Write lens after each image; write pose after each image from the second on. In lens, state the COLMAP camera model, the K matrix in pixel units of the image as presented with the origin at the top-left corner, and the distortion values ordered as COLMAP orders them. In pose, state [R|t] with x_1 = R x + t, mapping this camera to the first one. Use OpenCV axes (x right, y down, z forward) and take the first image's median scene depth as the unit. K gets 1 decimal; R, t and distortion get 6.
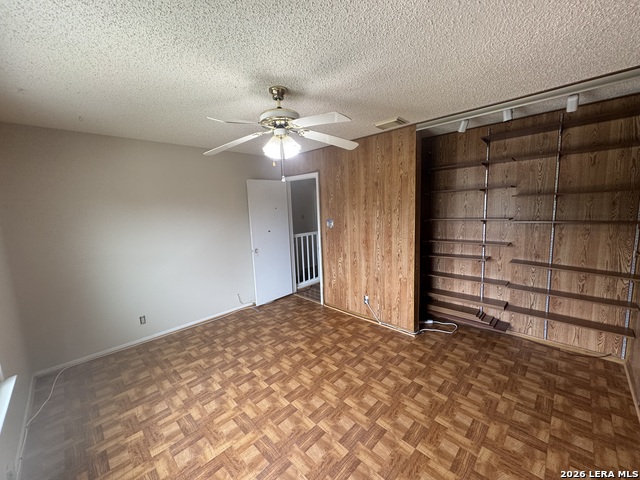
lens RADIAL K [[256.4, 0, 319.1], [0, 256.4, 239.3], [0, 0, 1]] dist [-0.001133, 0.000118]
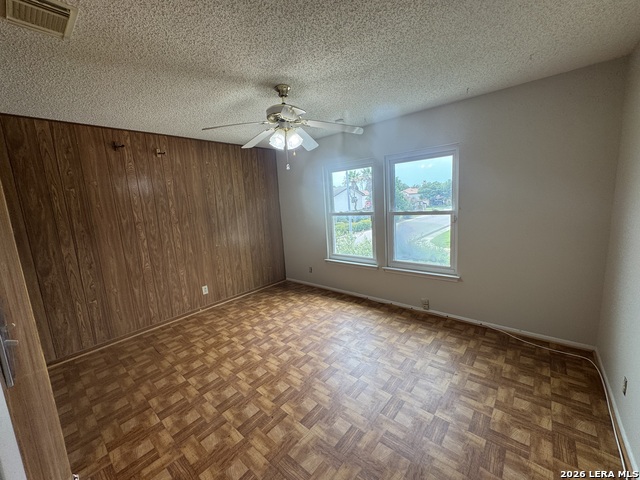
lens RADIAL K [[256.4, 0, 319.1], [0, 256.4, 239.3], [0, 0, 1]] dist [-0.001133, 0.000118]
pose [[-0.992252, 0.111058, -0.055701, -0.130134], [0.091157, 0.955376, 0.280975, -0.175791], [0.084420, 0.273721, -0.958097, 1.618009]]
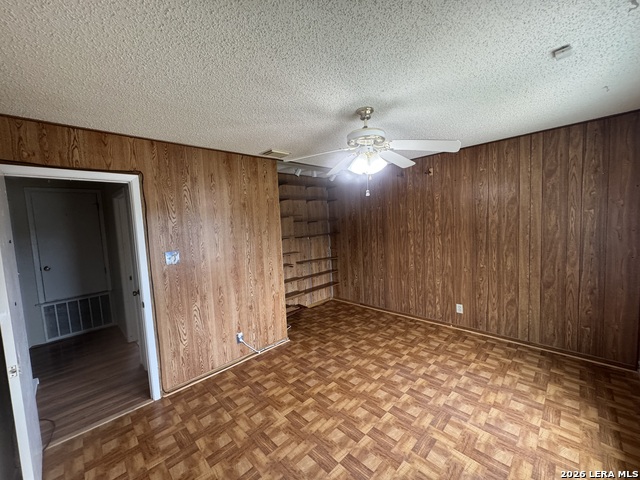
lens RADIAL K [[256.4, 0, 319.1], [0, 256.4, 239.3], [0, 0, 1]] dist [-0.001133, 0.000118]
pose [[0.010210, -0.032795, 0.999410, -0.881757], [0.179846, 0.983224, 0.030427, -0.088028], [-0.983642, 0.179429, 0.015937, 0.900094]]
